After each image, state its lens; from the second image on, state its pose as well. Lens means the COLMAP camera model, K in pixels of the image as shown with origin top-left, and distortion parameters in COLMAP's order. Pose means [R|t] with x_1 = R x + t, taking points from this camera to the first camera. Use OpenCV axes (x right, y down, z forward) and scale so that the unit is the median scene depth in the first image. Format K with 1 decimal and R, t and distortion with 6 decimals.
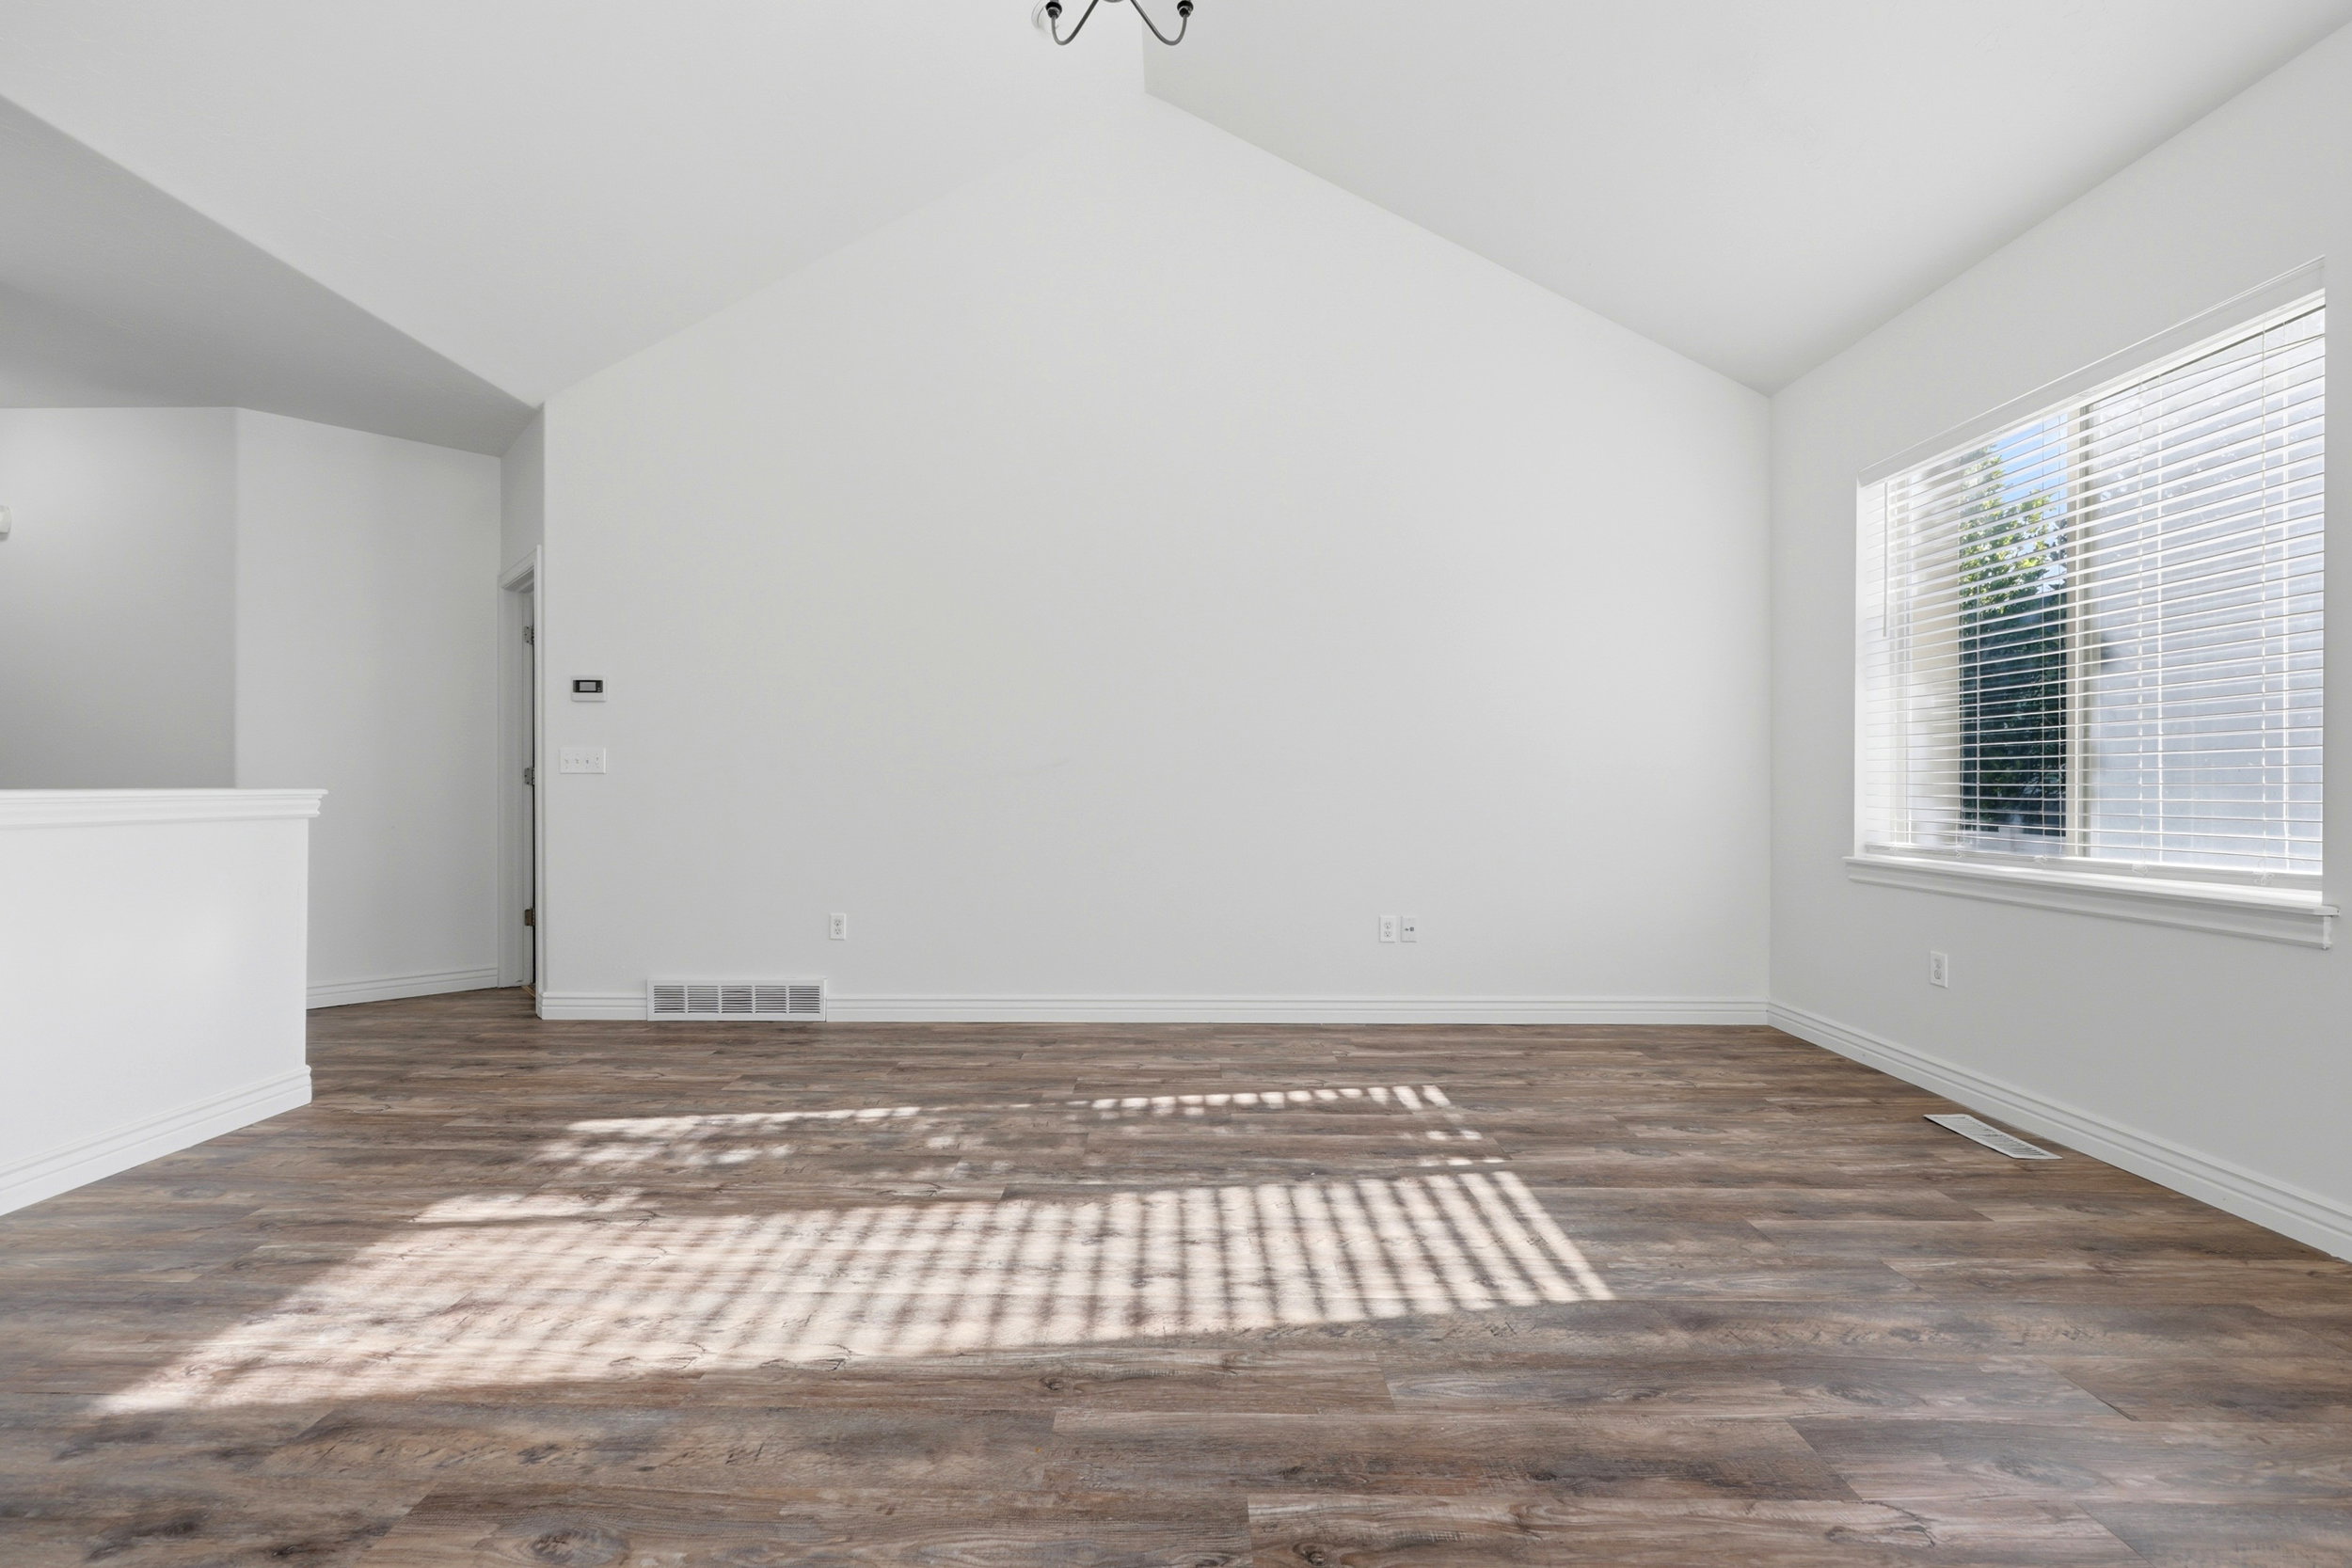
lens RADIAL K [[951.3, 0, 1160.8], [0, 951.3, 794.9], [0, 0, 1]] dist [-0.000346, -0.000235]
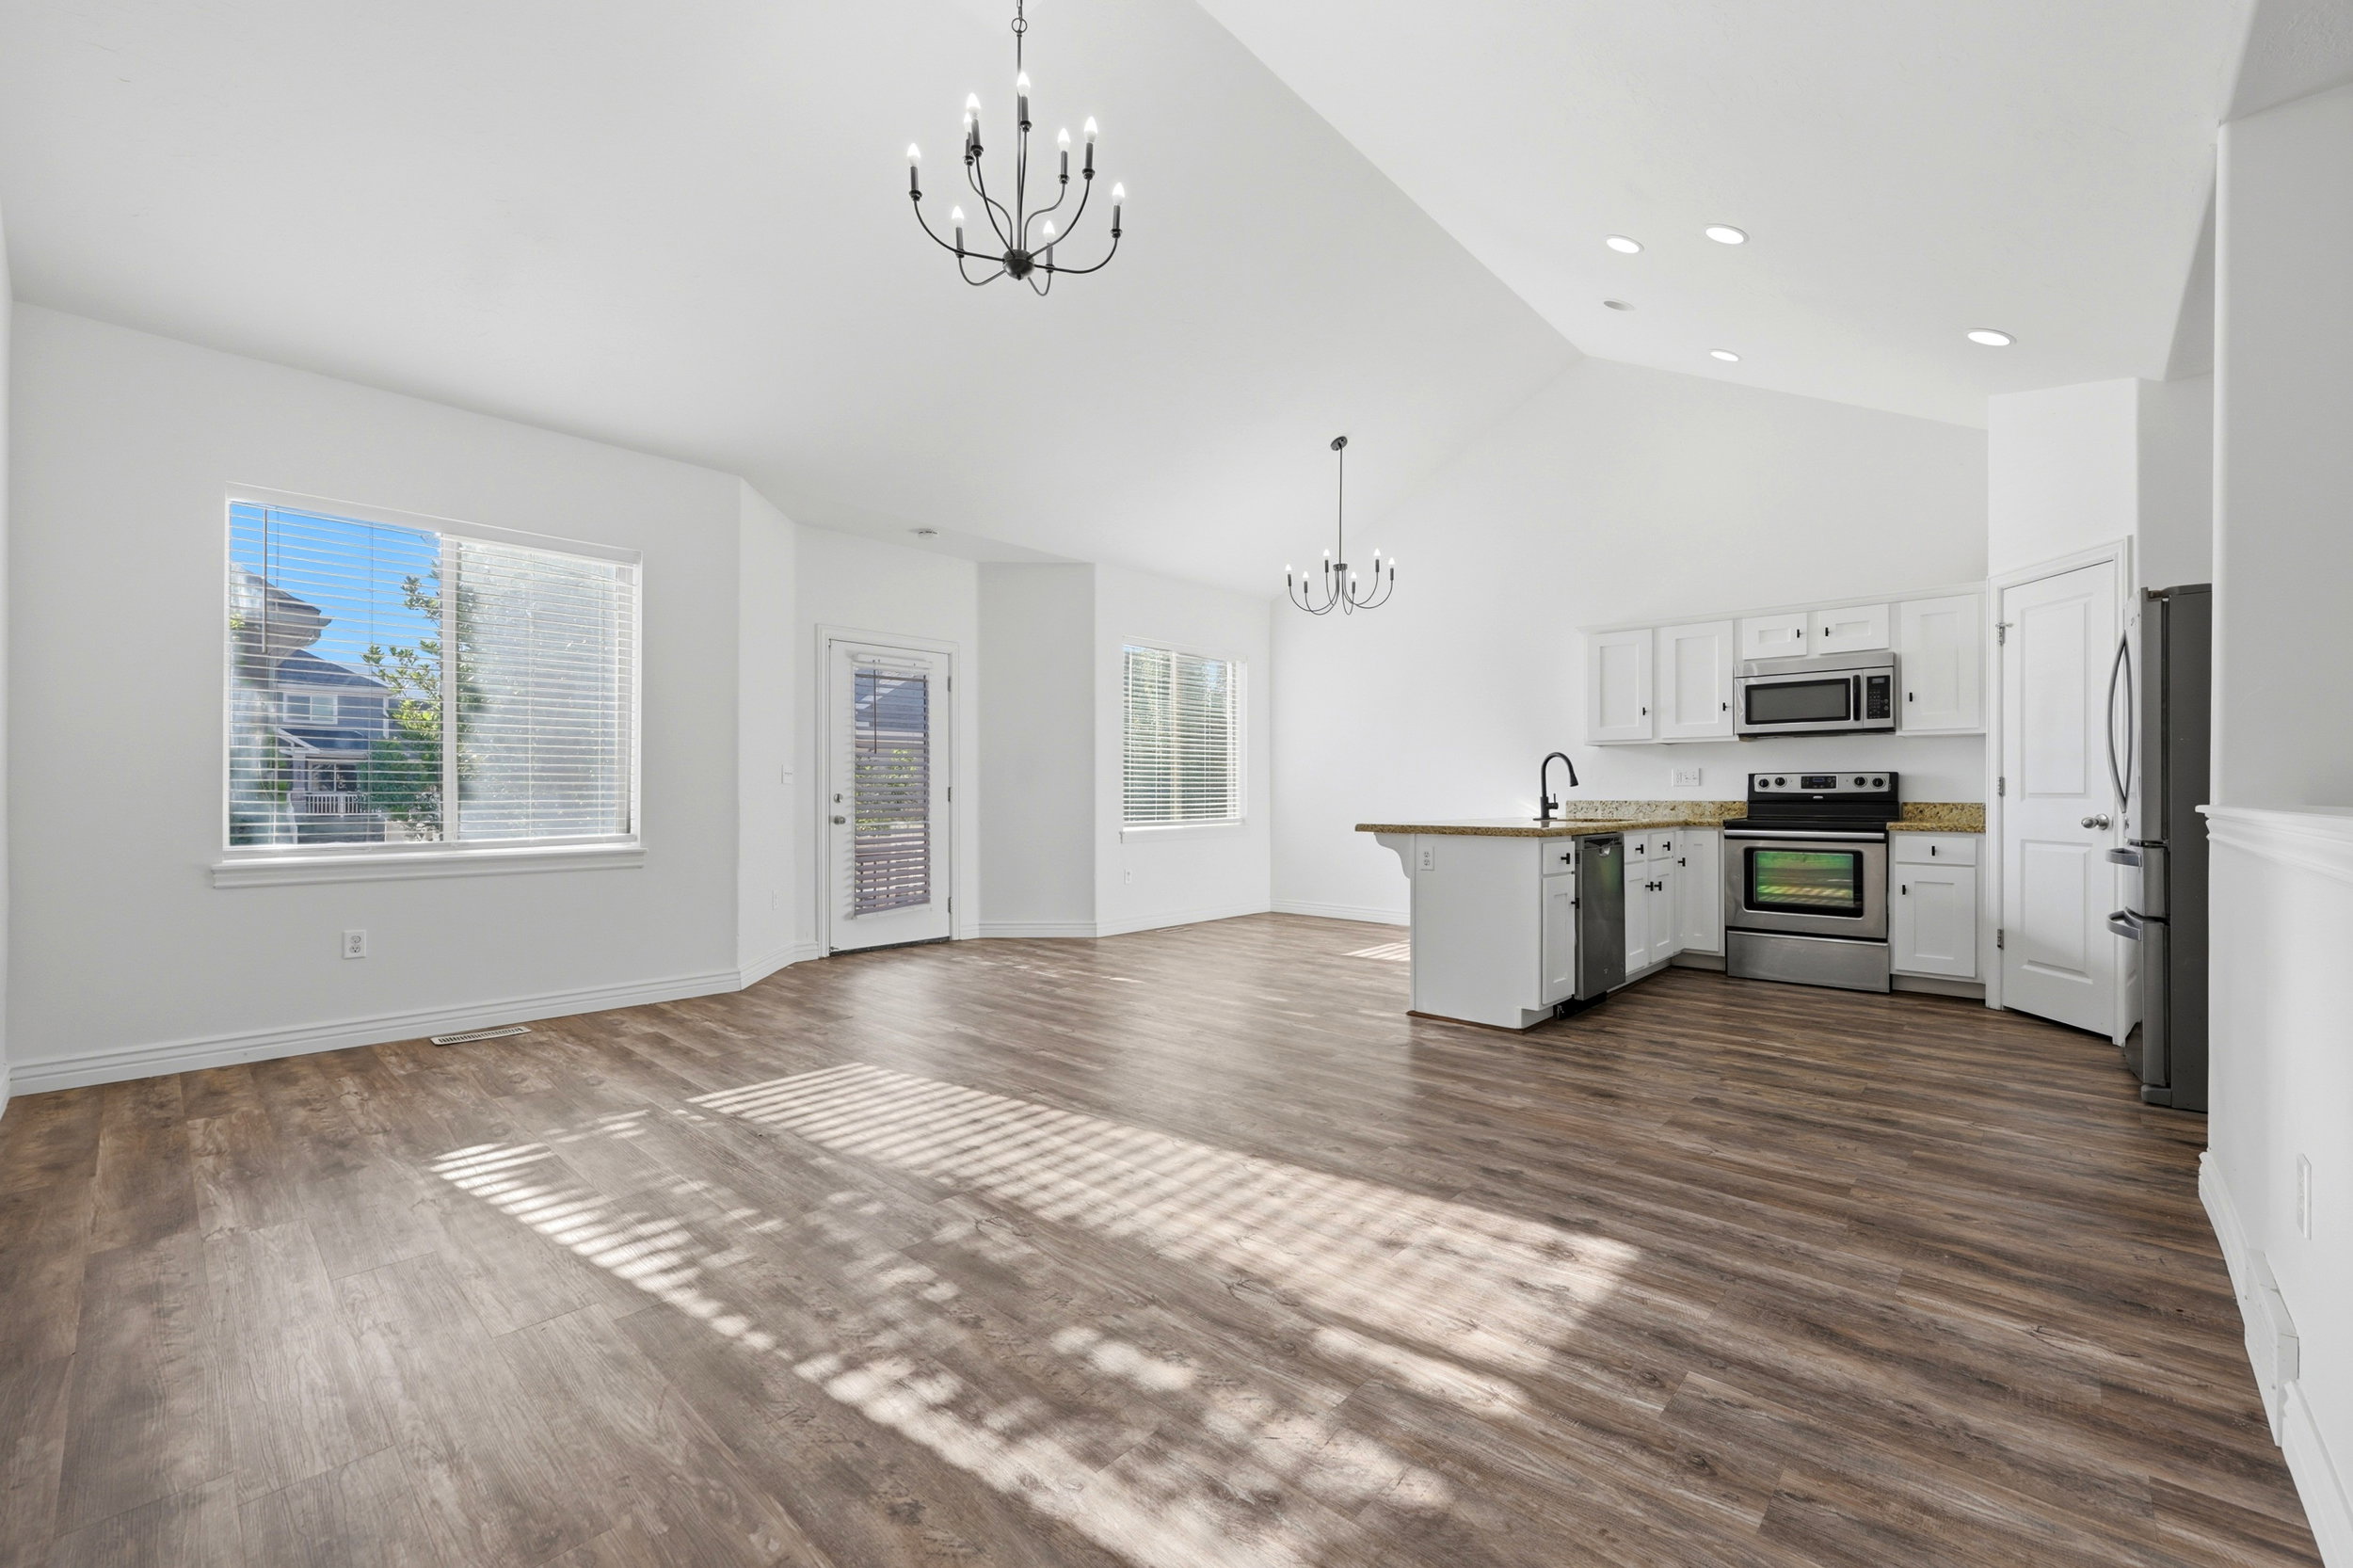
lens RADIAL K [[951.8, 0, 1169.7], [0, 951.8, 797.9], [0, 0, 1]] dist [-0.000346, -0.000235]
pose [[-0.743916, -0.007286, 0.668234, -1.026320], [0.003330, 0.999888, 0.014609, -0.024521], [-0.668265, 0.013093, -0.743808, 1.618560]]
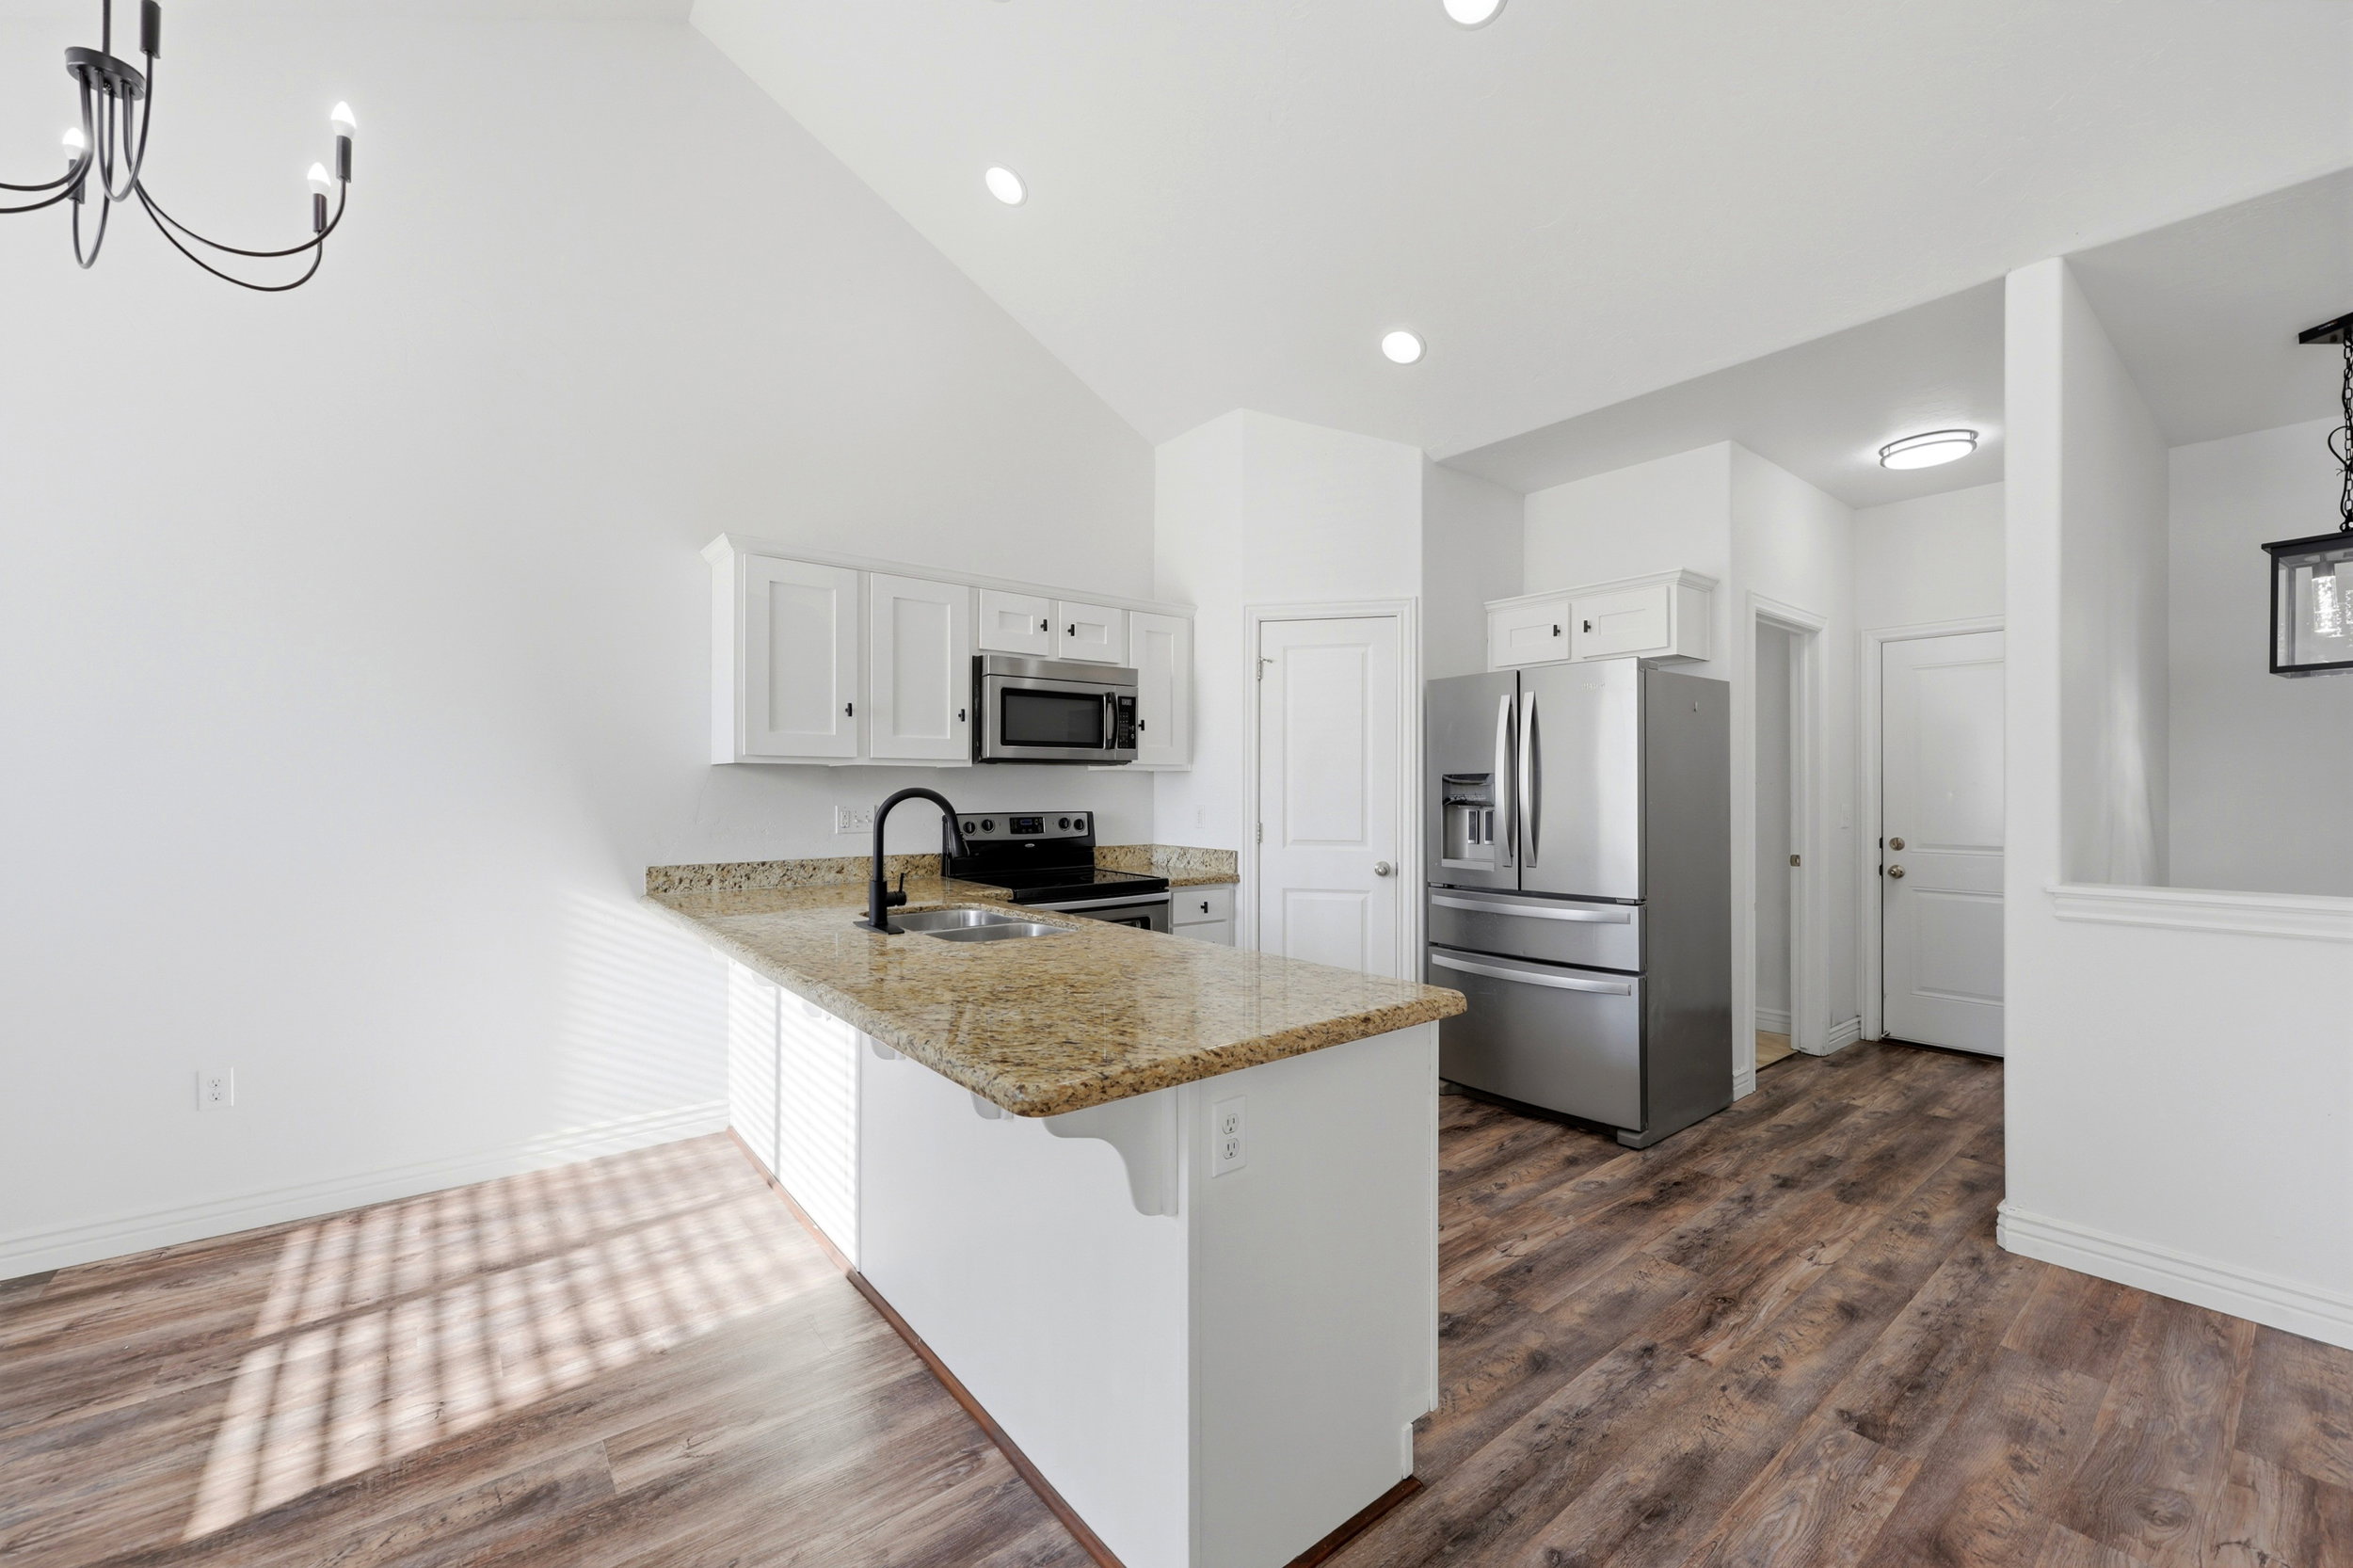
lens RADIAL K [[951.8, 0, 1164.2], [0, 951.8, 784.8], [0, 0, 1]] dist [-0.000346, -0.000235]
pose [[-0.777194, -0.006855, -0.629224, 0.261993], [-0.008414, 0.999964, -0.000501, -0.099798], [0.629205, 0.004905, -0.777224, 0.349209]]
